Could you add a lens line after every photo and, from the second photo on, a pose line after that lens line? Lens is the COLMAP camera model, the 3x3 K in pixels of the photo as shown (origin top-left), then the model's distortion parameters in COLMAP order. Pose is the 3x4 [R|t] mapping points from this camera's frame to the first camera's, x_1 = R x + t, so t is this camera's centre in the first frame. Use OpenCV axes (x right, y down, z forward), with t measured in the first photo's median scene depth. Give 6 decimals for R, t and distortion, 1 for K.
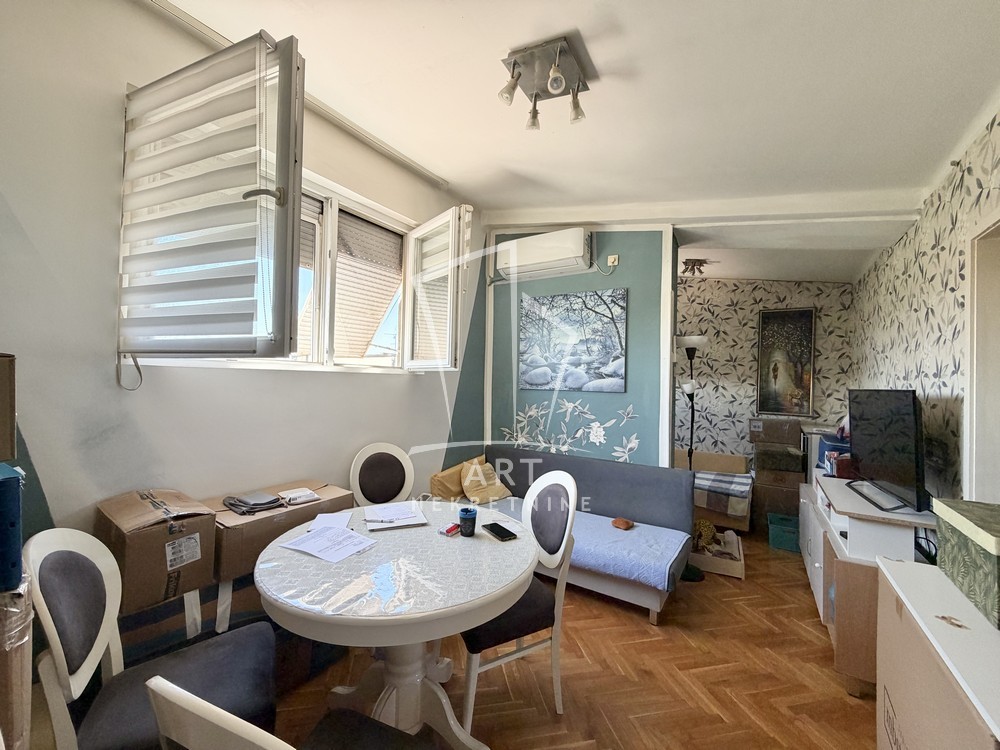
lens RADIAL K [[398.4, 0, 494.5], [0, 398.4, 377.3], [0, 0, 1]] dist [0.000558, -0.000154]
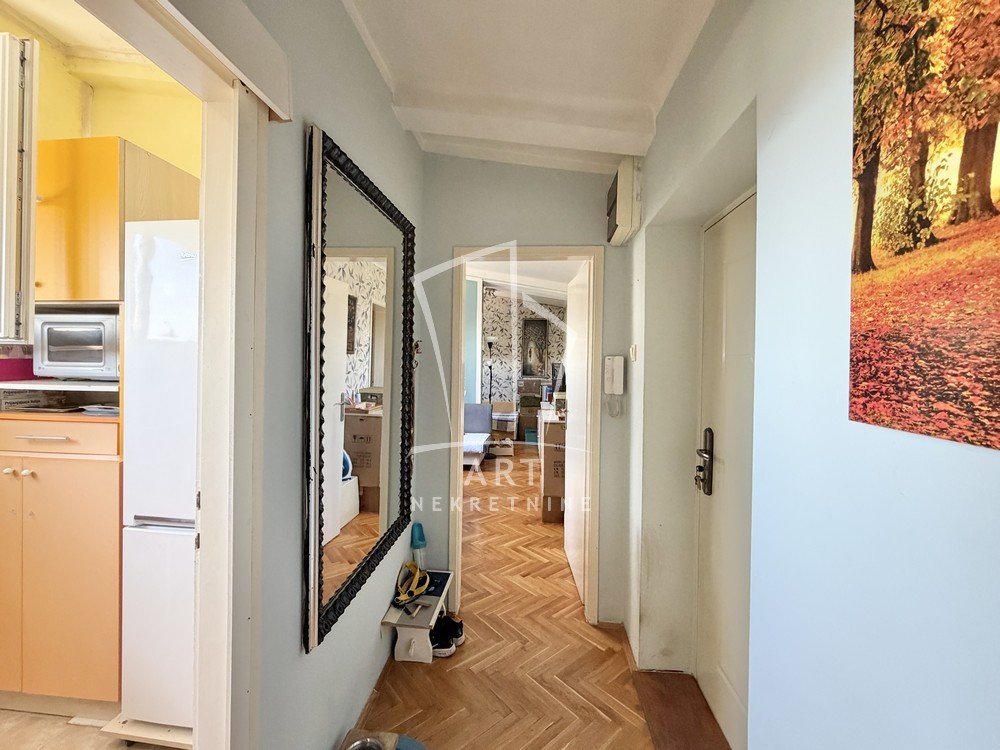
lens RADIAL K [[398.4, 0, 494.5], [0, 398.4, 377.3], [0, 0, 1]] dist [0.000558, -0.000154]
pose [[0.880613, -0.028280, 0.472992, -0.293387], [0.000069, 0.998225, 0.059555, -0.013597], [-0.473837, -0.052412, 0.879052, -0.515424]]
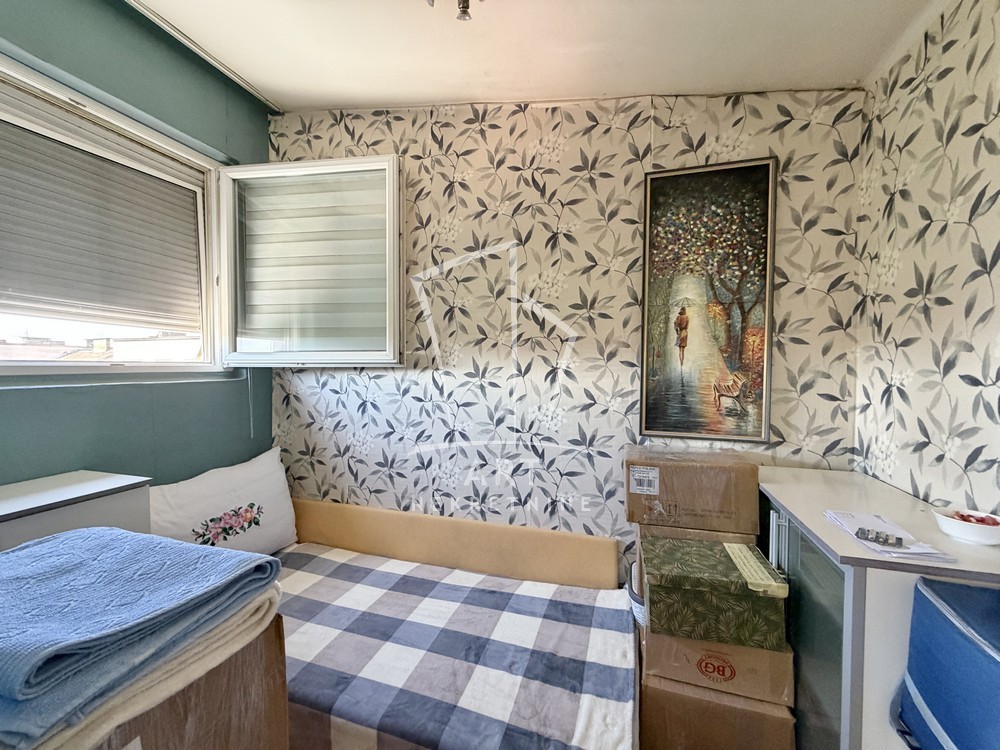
lens RADIAL K [[398.4, 0, 494.5], [0, 398.4, 377.3], [0, 0, 1]] dist [0.000558, -0.000154]
pose [[0.963001, -0.028916, 0.267941, 0.429566], [0.019439, 0.999090, 0.037957, 0.014770], [-0.268795, -0.031344, 0.962687, 0.685038]]
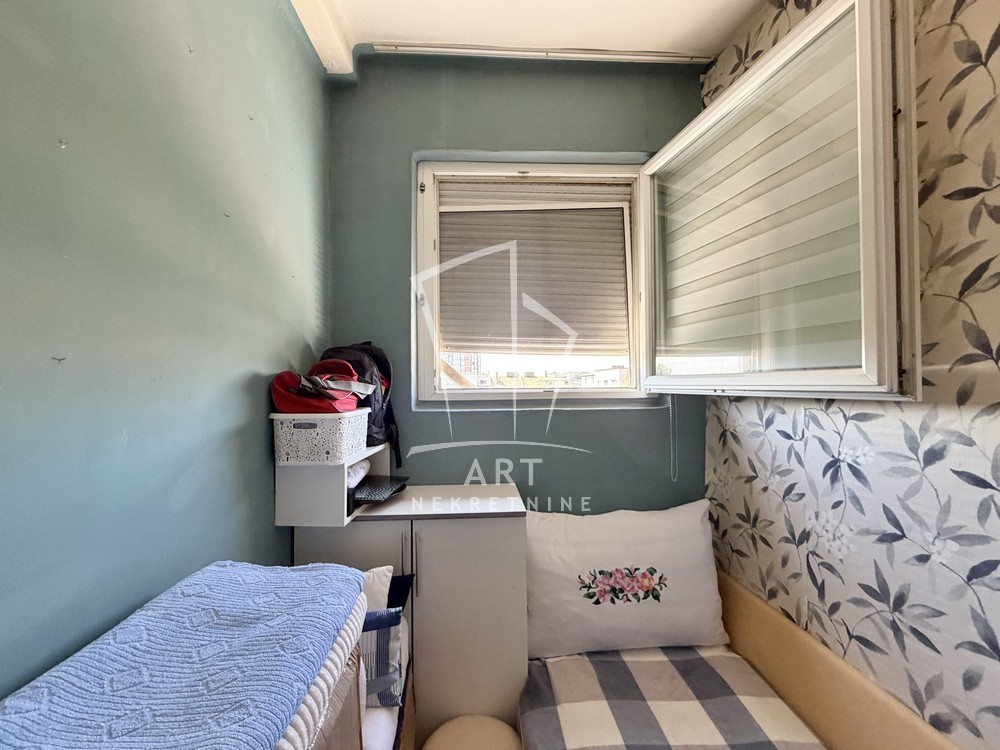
lens RADIAL K [[398.4, 0, 494.5], [0, 398.4, 377.3], [0, 0, 1]] dist [0.000558, -0.000154]
pose [[0.593363, -0.039384, -0.803971, 0.491416], [0.024021, 0.999224, -0.031221, 0.006727], [0.804577, -0.000787, 0.593848, 0.867370]]
